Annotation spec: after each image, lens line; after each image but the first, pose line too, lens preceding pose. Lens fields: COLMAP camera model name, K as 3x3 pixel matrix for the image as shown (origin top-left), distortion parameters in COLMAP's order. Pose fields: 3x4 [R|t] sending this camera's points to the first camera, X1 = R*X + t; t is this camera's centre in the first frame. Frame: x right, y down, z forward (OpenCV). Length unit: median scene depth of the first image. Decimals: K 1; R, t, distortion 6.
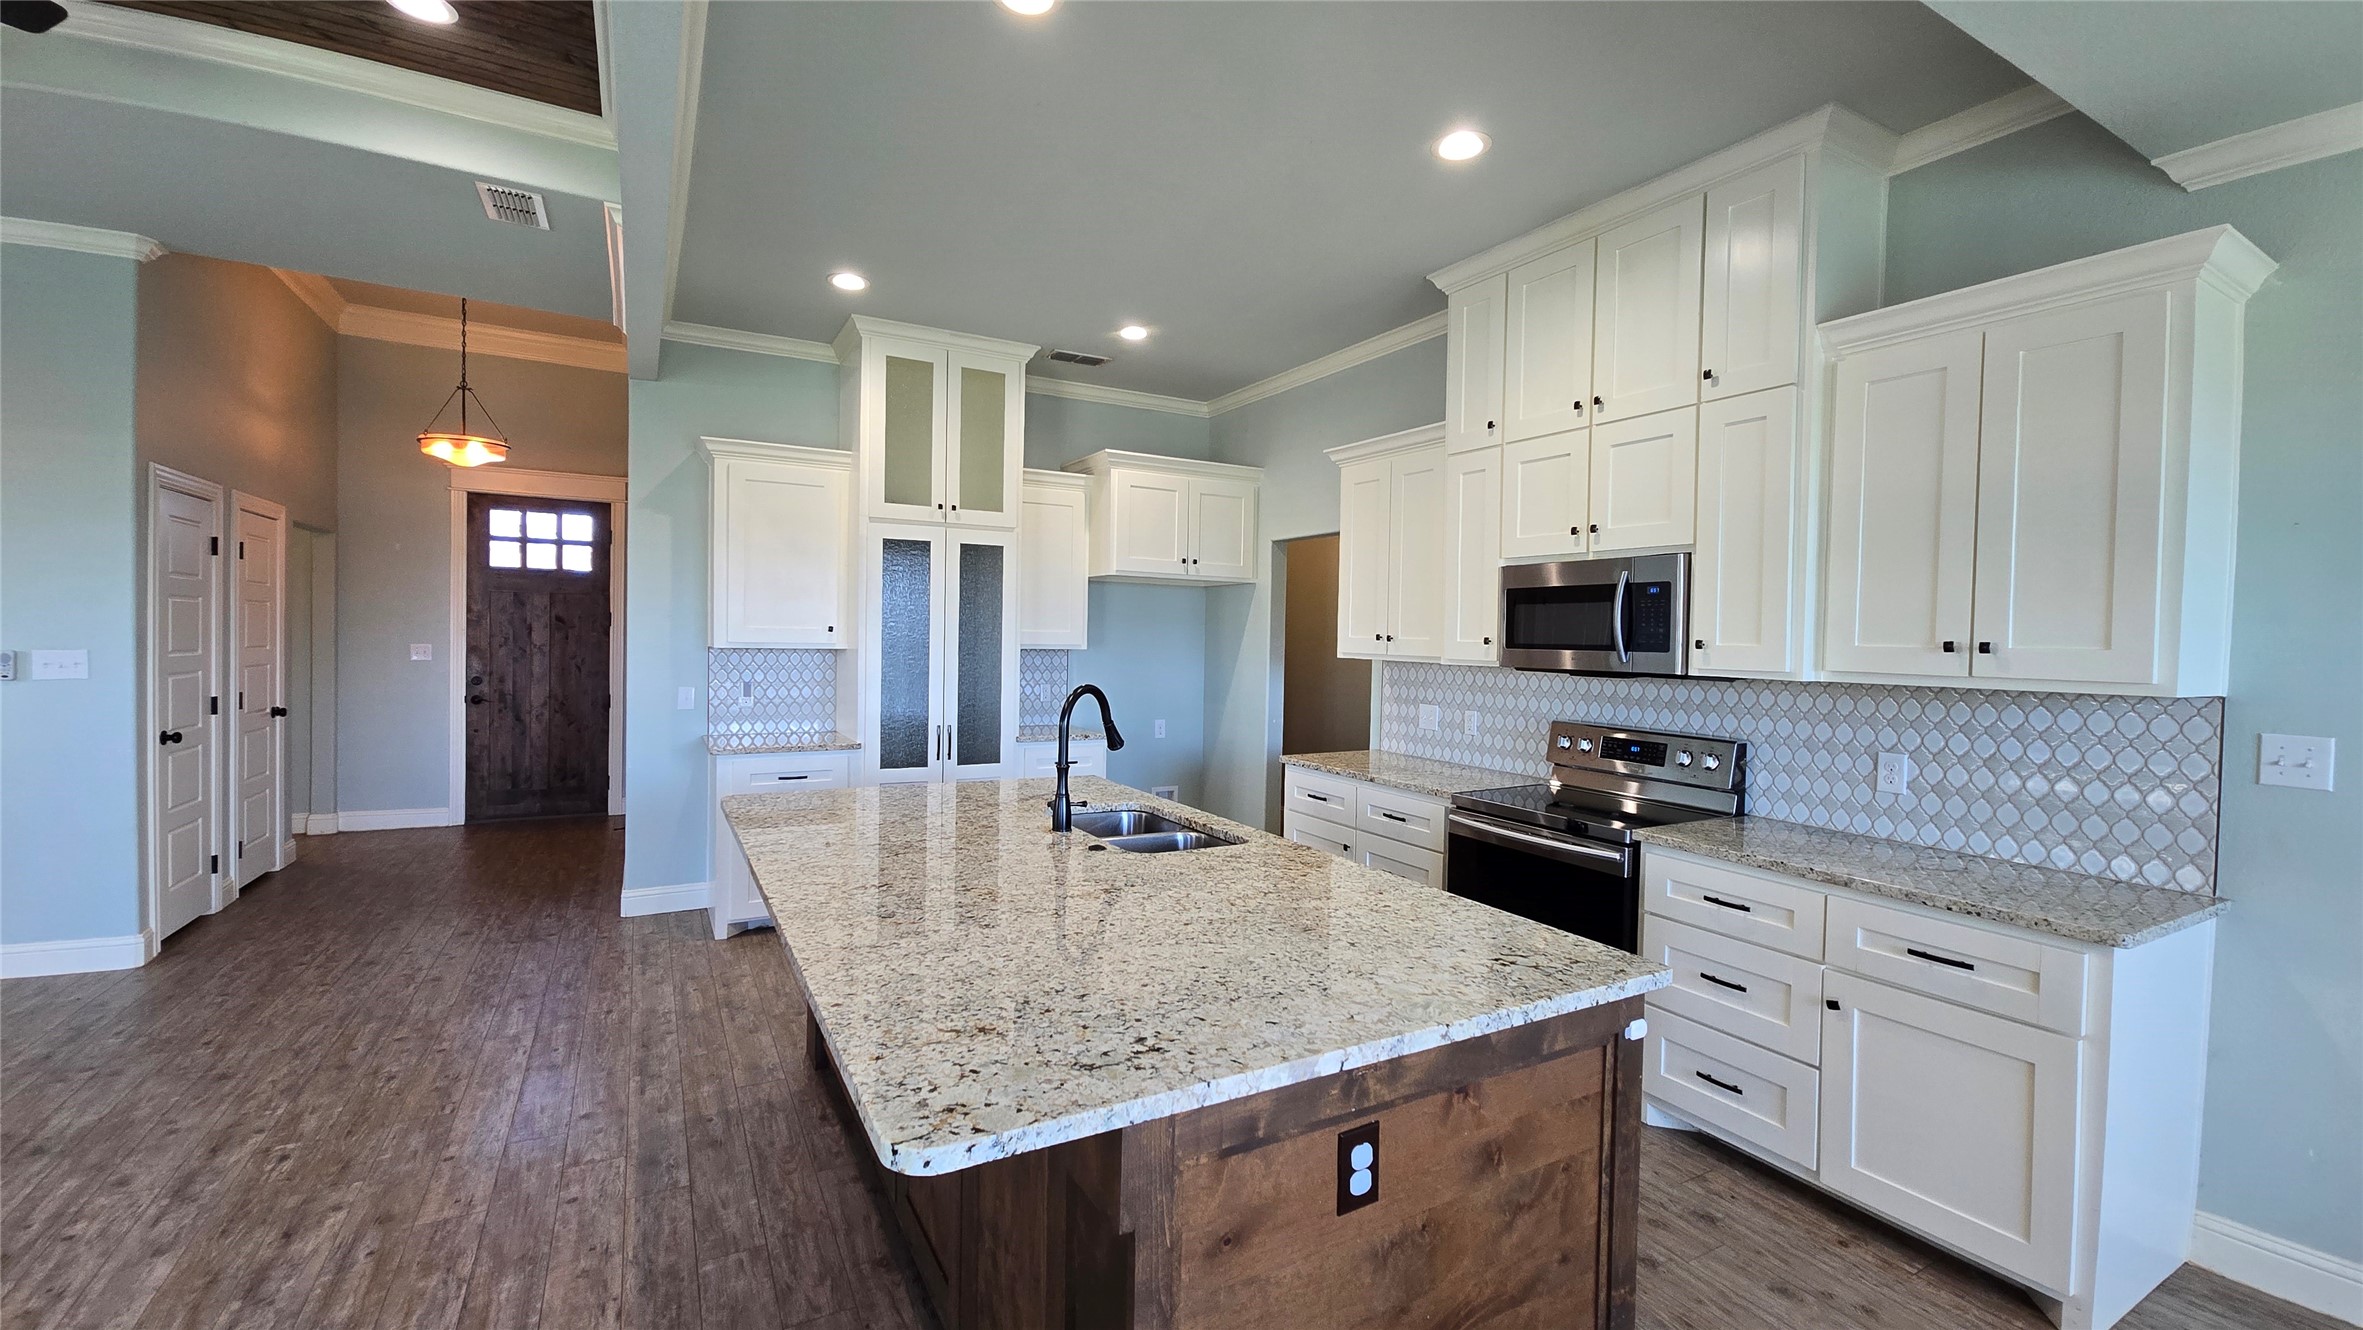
lens RADIAL K [[996.7, 0, 1075.3], [0, 996.7, 650.0], [0, 0, 1]] dist [-0.001800, -0.000247]
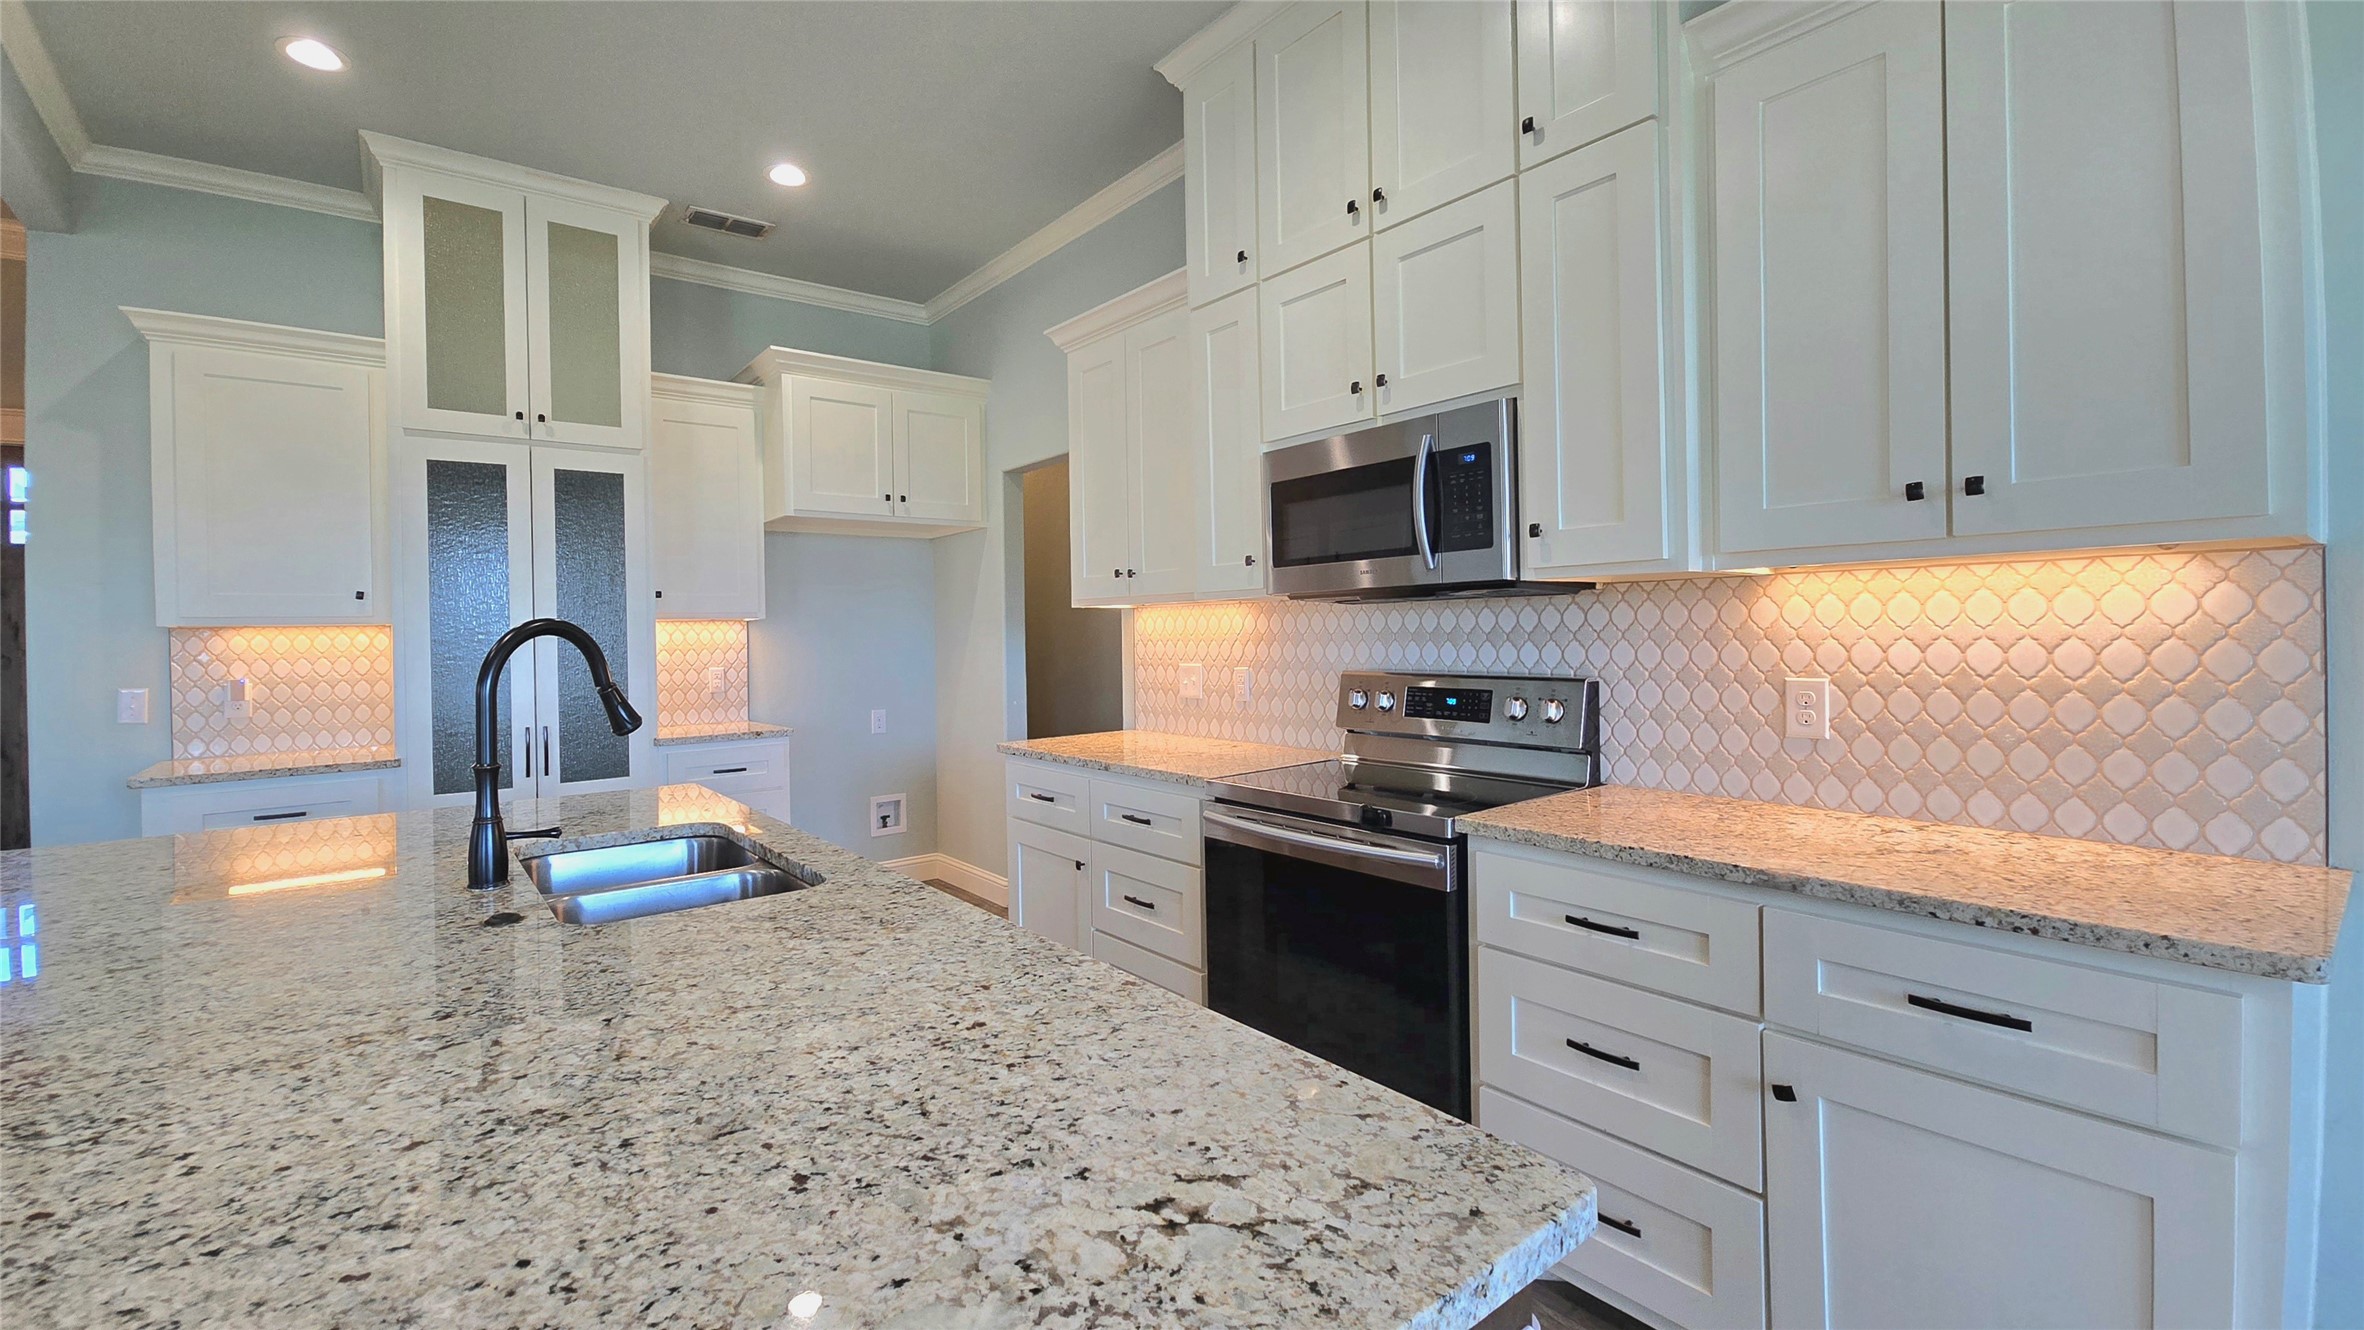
lens RADIAL K [[1026.2, 0, 1074.1], [0, 1026.2, 634.1], [0, 0, 1]] dist [-0.003644, -0.000546]
pose [[0.984247, -0.033463, 0.173602, 0.181132], [0.037203, 0.999140, -0.018332, 0.057482], [-0.172839, 0.024501, 0.984645, 0.340386]]
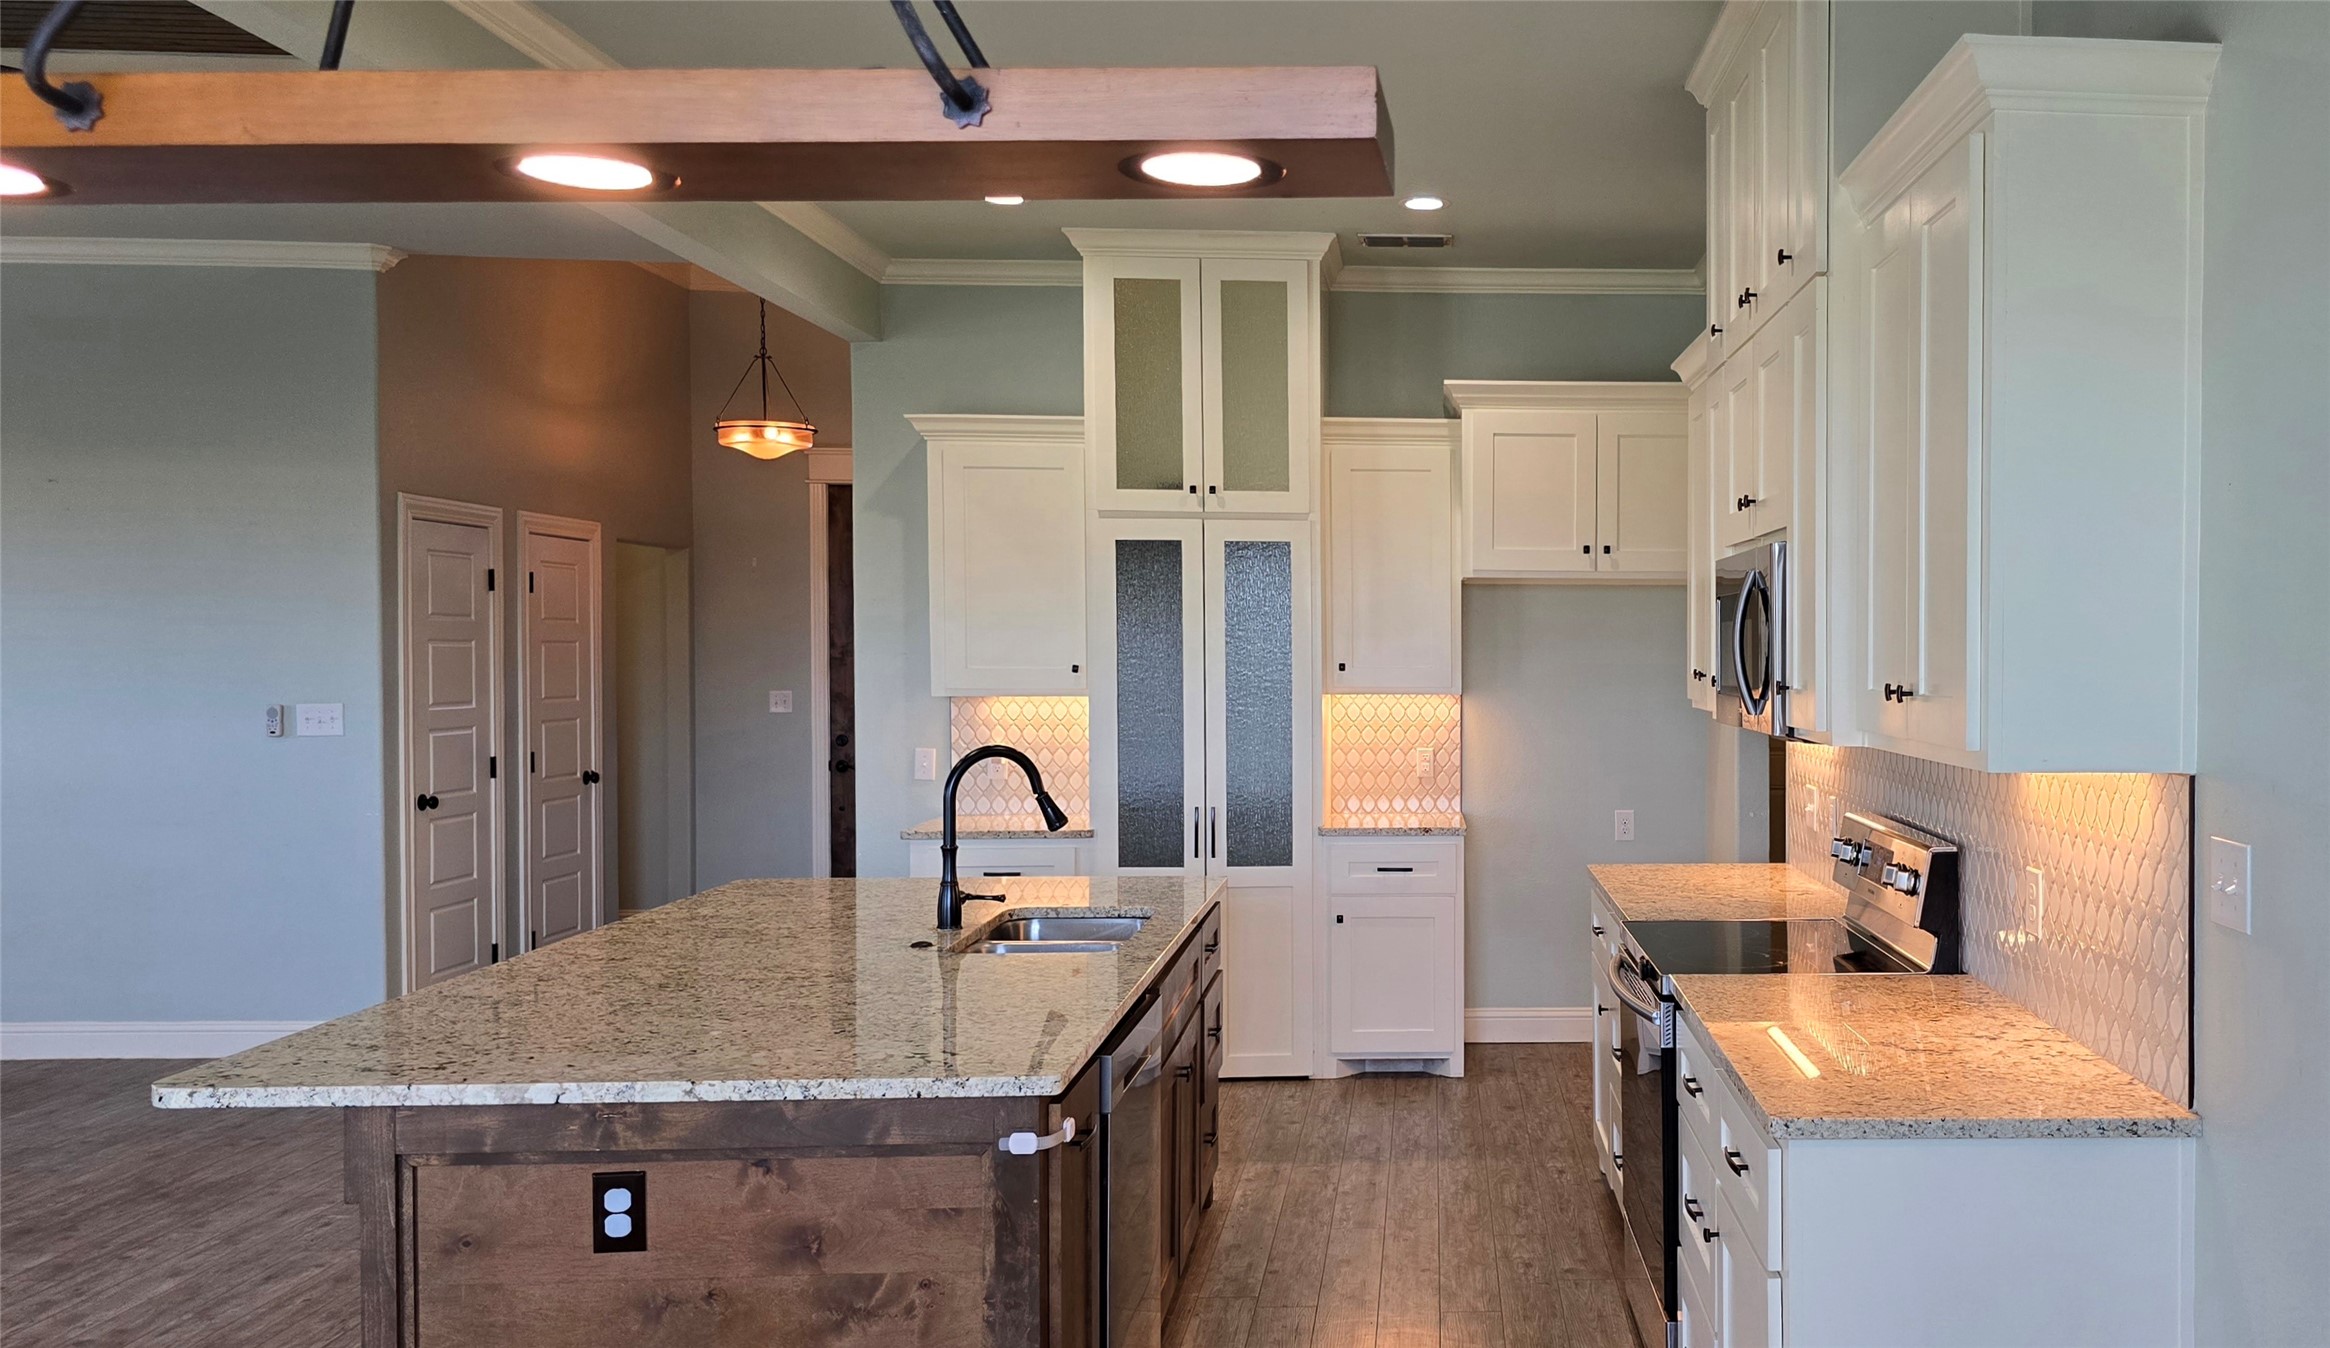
lens RADIAL K [[1890.1, 0, 1283.7], [0, 1890.1, 689.3], [0, 0, 1]] dist [0.081752, -0.130727]
pose [[0.878954, -0.007895, -0.476841, 0.823753], [0.007892, 0.999967, -0.002010, -0.003970], [0.476841, -0.001996, 0.878987, -0.180929]]
